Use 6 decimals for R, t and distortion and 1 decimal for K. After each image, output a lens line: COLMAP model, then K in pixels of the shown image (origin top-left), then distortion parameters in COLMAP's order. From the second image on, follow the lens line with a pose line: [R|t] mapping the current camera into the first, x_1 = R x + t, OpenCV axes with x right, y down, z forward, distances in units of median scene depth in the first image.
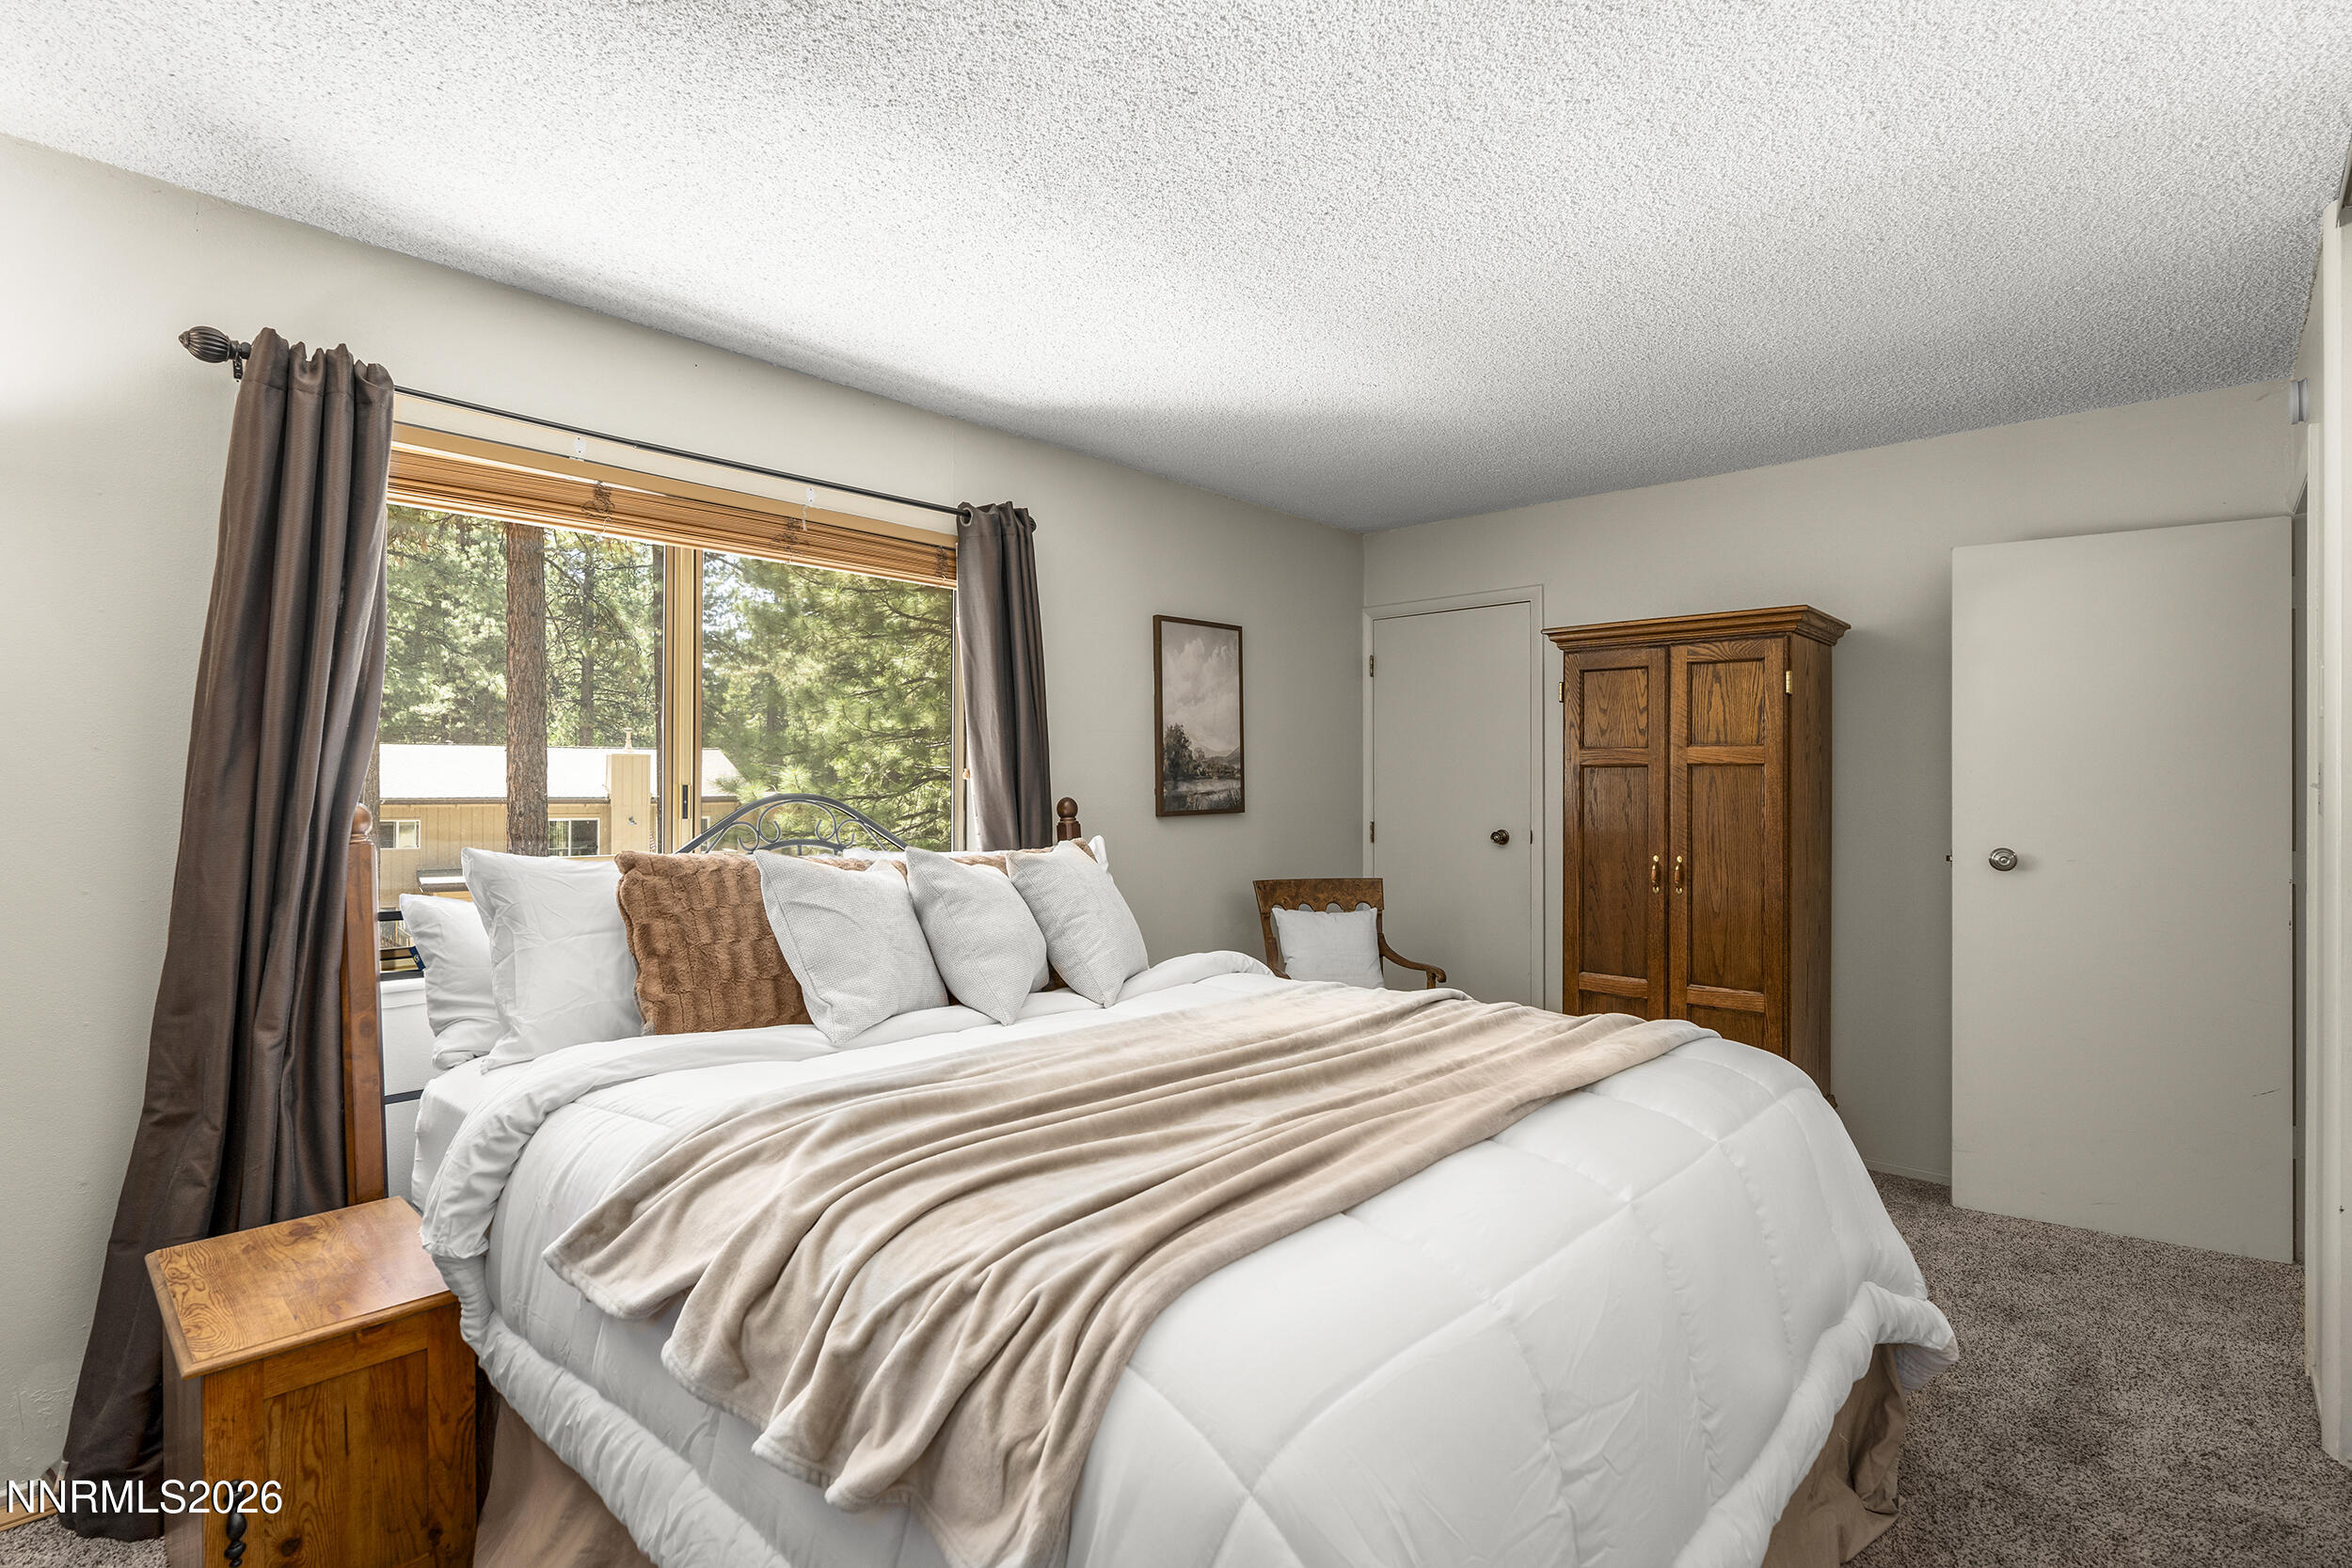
lens RADIAL K [[1090.6, 0, 1176.5], [0, 1090.6, 785.6], [0, 0, 1]] dist [0.000391, -0.000020]
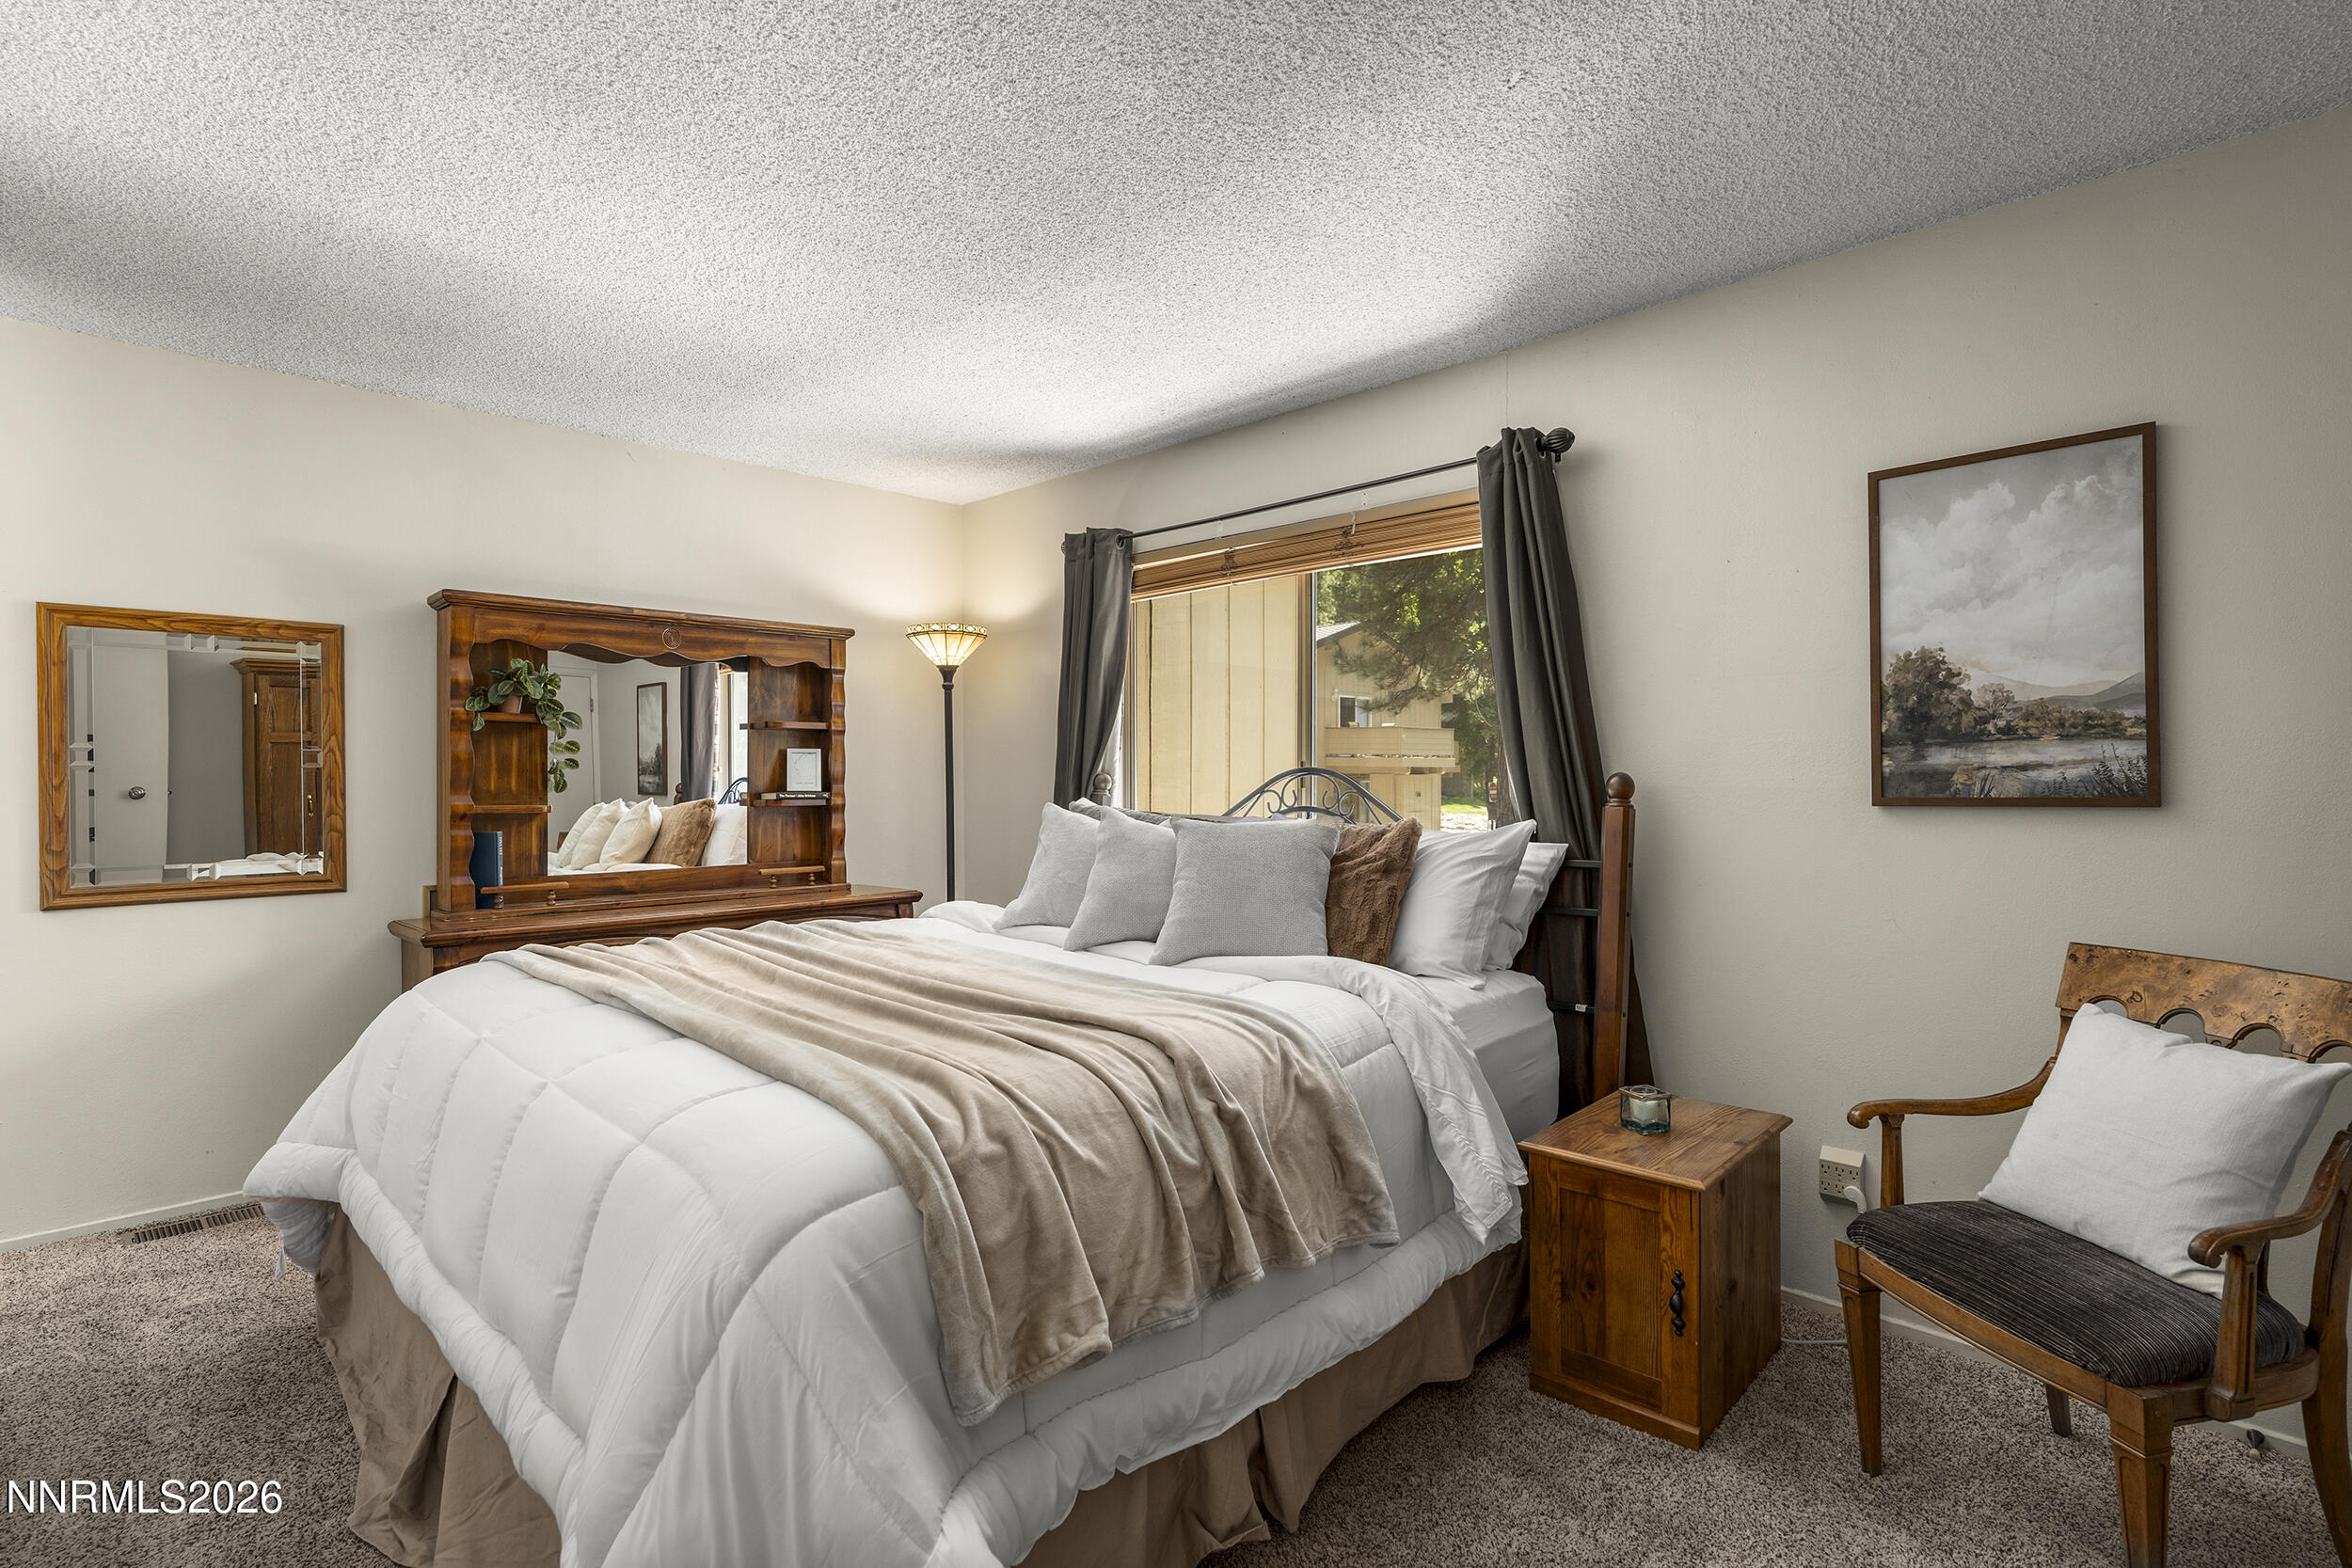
lens RADIAL K [[1090.6, 0, 1175.9], [0, 1090.6, 780.8], [0, 0, 1]] dist [0.000391, -0.000020]
pose [[-0.013266, 0.009733, -0.999865, 0.577961], [0.001041, 0.999952, 0.009720, 0.008275], [0.999911, -0.000912, -0.013276, 0.602333]]
